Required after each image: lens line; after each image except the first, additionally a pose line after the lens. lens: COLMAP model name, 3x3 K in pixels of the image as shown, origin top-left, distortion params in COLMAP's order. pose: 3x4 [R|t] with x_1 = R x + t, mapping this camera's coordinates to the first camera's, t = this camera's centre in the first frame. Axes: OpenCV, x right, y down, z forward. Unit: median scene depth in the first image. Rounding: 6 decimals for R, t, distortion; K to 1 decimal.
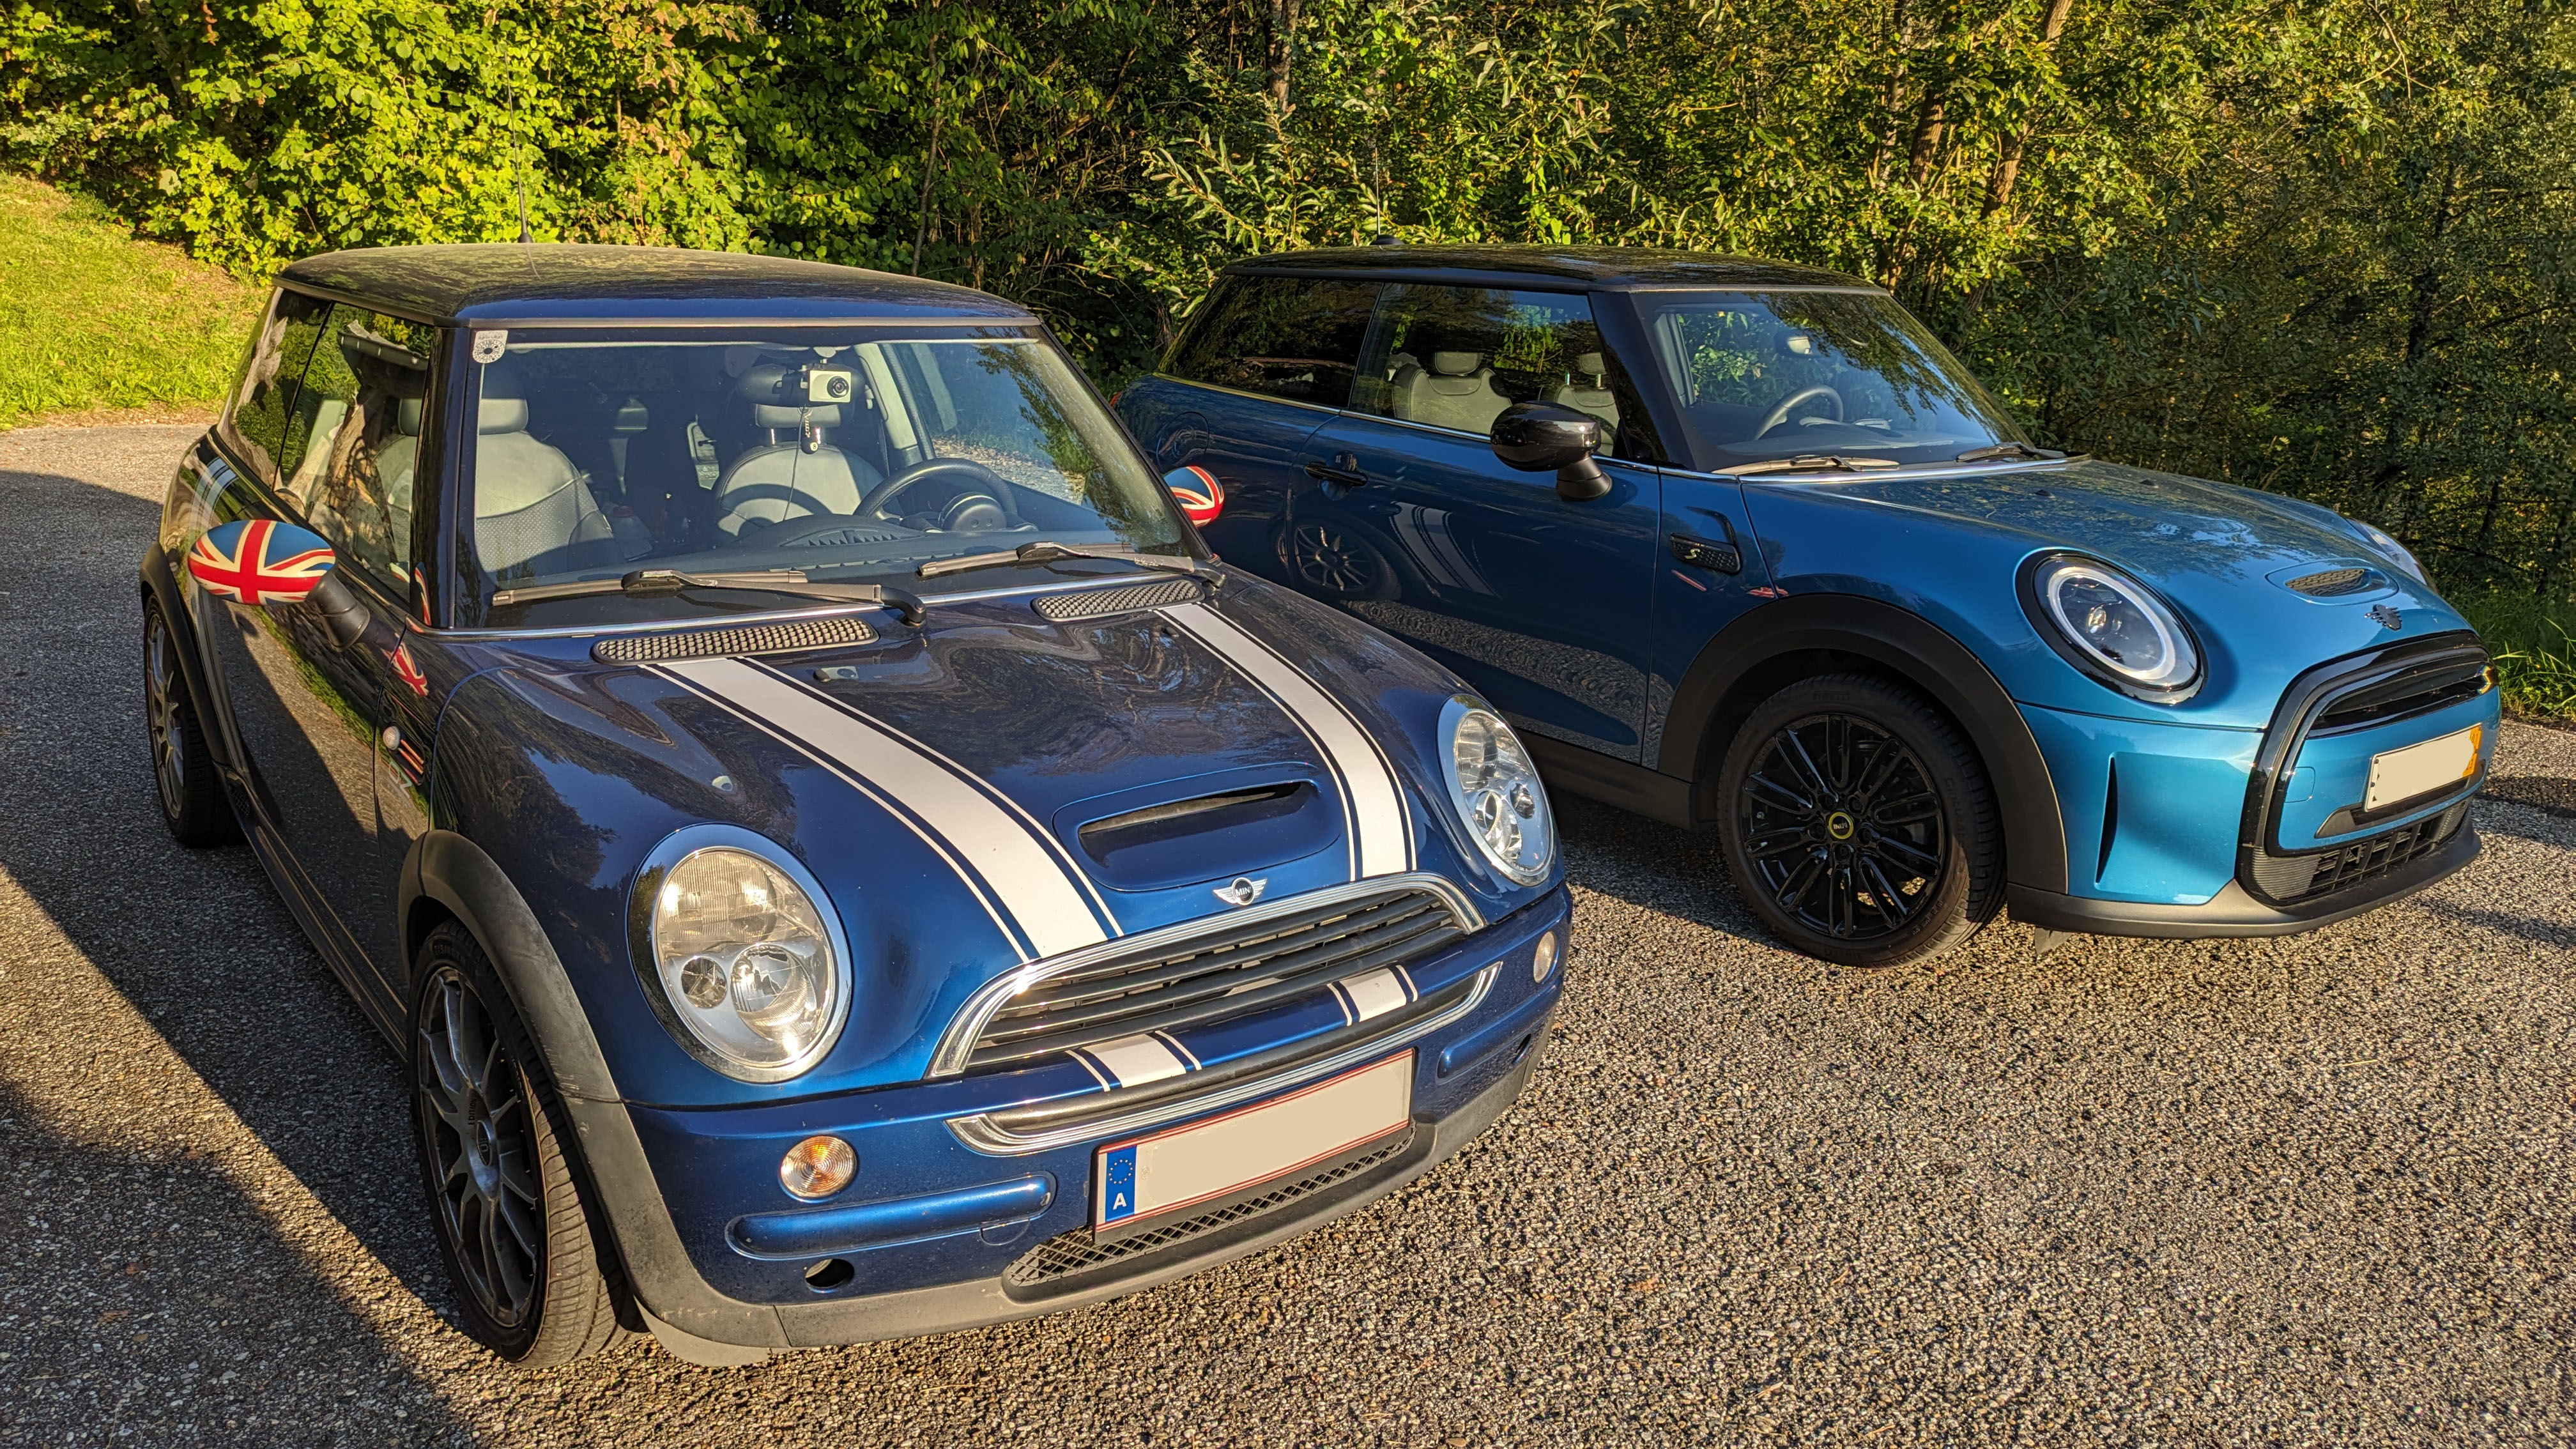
lens RADIAL K [[1888.7, 0, 1288.0], [0, 1888.7, 724.5], [0, 0, 1]] dist [0.071274, -0.070535]
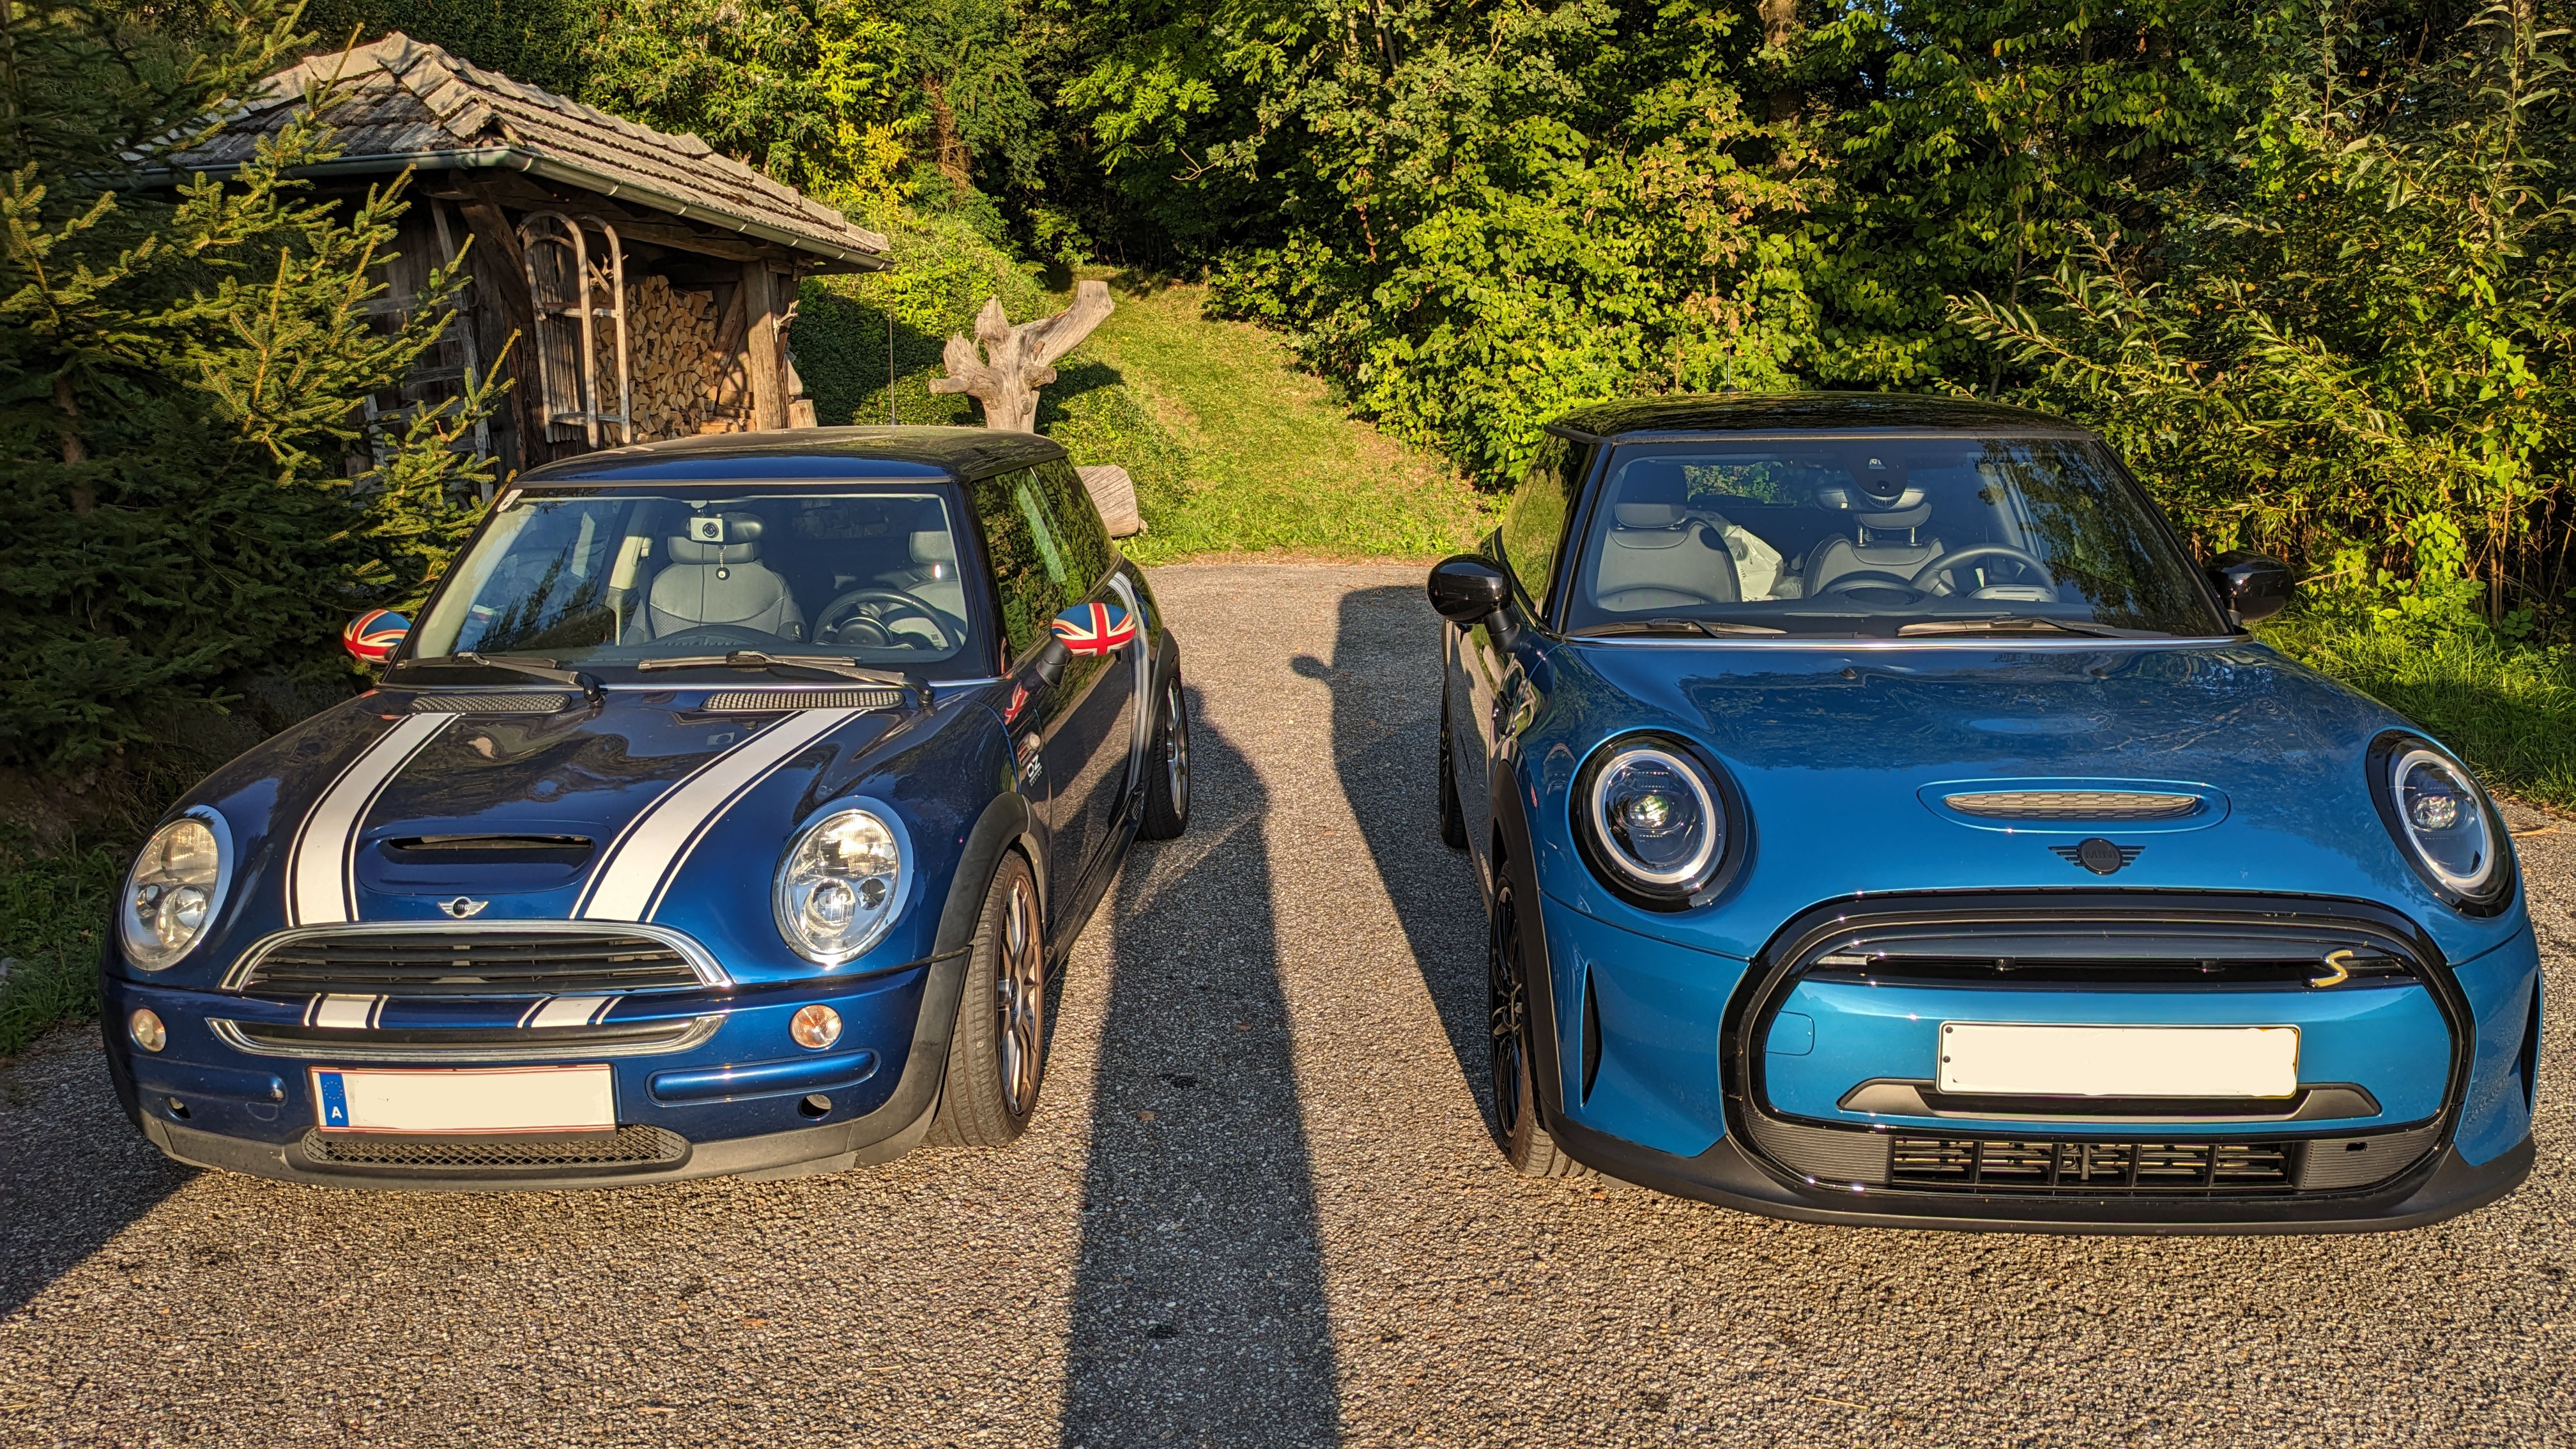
lens RADIAL K [[1888.7, 0, 1288.0], [0, 1888.7, 724.5], [0, 0, 1]] dist [0.071274, -0.070535]
pose [[0.764346, 0.075593, -0.640360, 0.200011], [-0.124861, 0.991659, -0.031973, -0.010714], [0.632602, 0.104395, 0.767409, 0.051990]]
